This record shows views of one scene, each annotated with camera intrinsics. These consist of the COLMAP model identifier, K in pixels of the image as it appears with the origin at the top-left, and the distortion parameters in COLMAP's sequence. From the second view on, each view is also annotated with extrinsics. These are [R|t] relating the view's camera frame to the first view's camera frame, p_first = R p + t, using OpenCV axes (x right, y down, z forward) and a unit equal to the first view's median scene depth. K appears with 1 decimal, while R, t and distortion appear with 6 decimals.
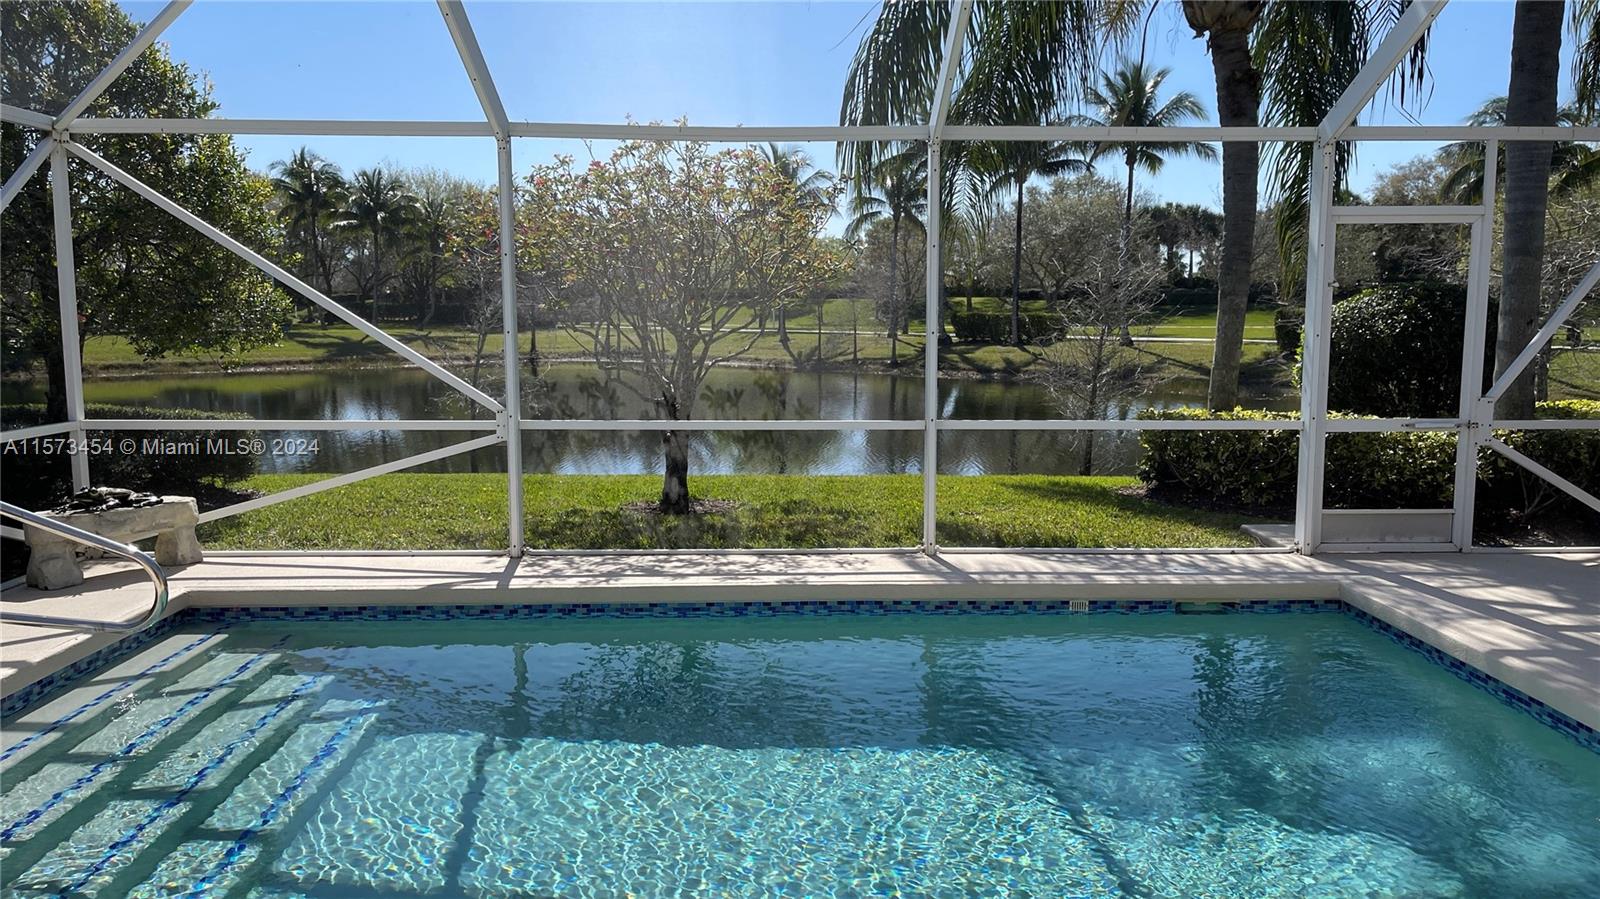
lens RADIAL K [[1202.1, 0, 807.3], [0, 1202.1, 447.3], [0, 0, 1]] dist [0.067361, -0.076167]
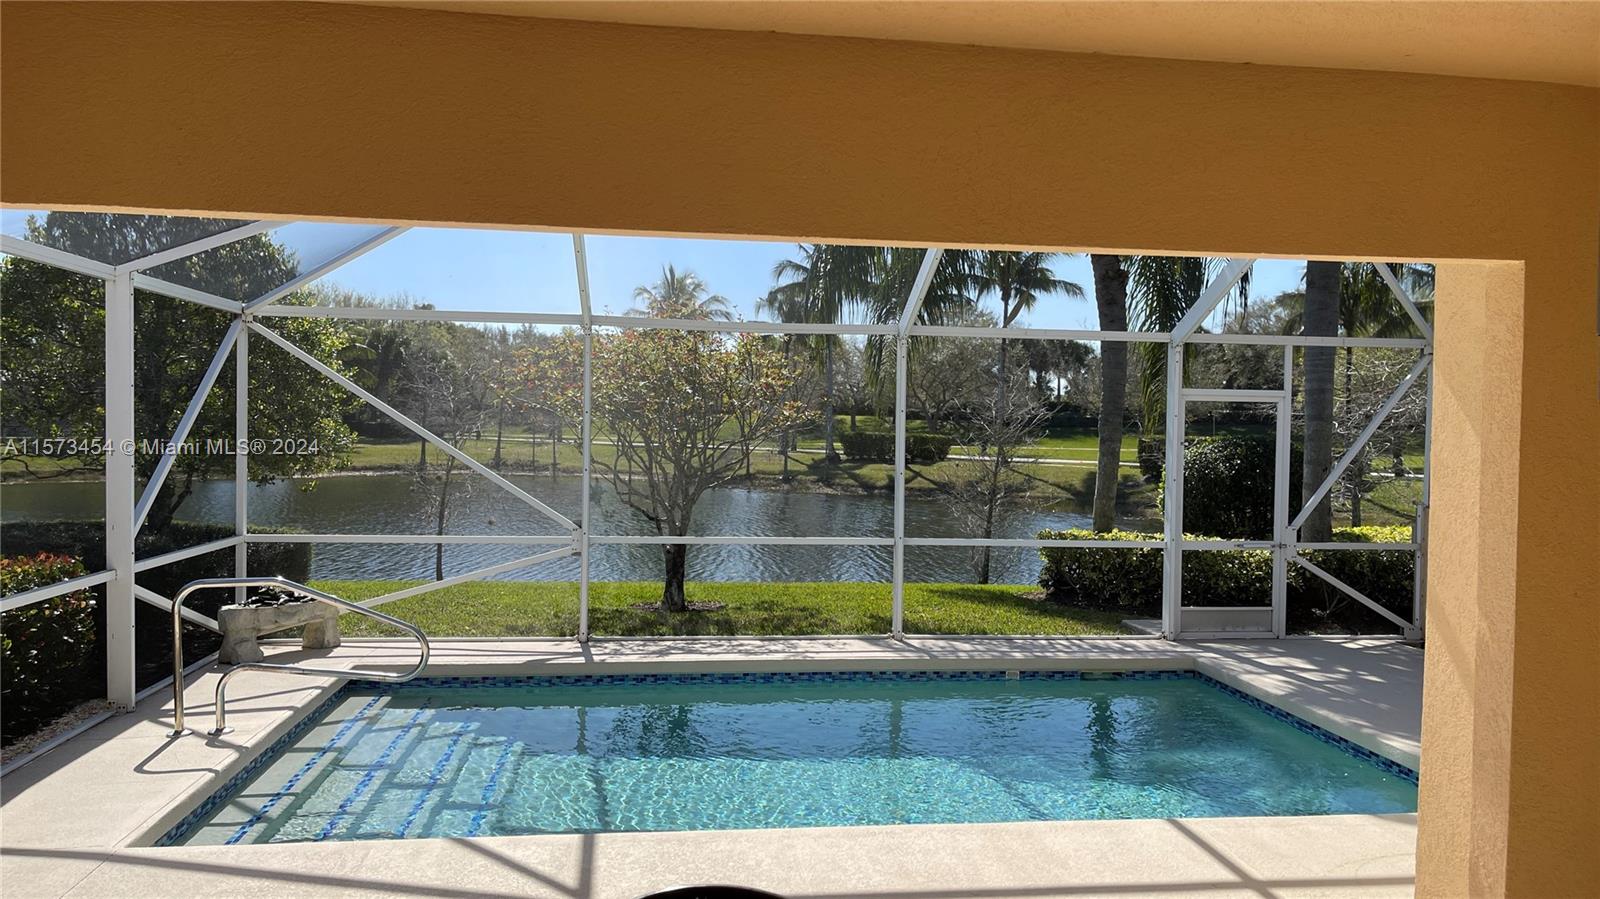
lens RADIAL K [[1202.1, 0, 802.4], [0, 1202.1, 447.0], [0, 0, 1]] dist [0.067361, -0.076167]
pose [[0.995192, 0.015236, 0.096752, -0.112942], [-0.006078, 0.995530, -0.094249, 0.002579], [-0.097755, 0.093208, 0.990836, -0.273520]]
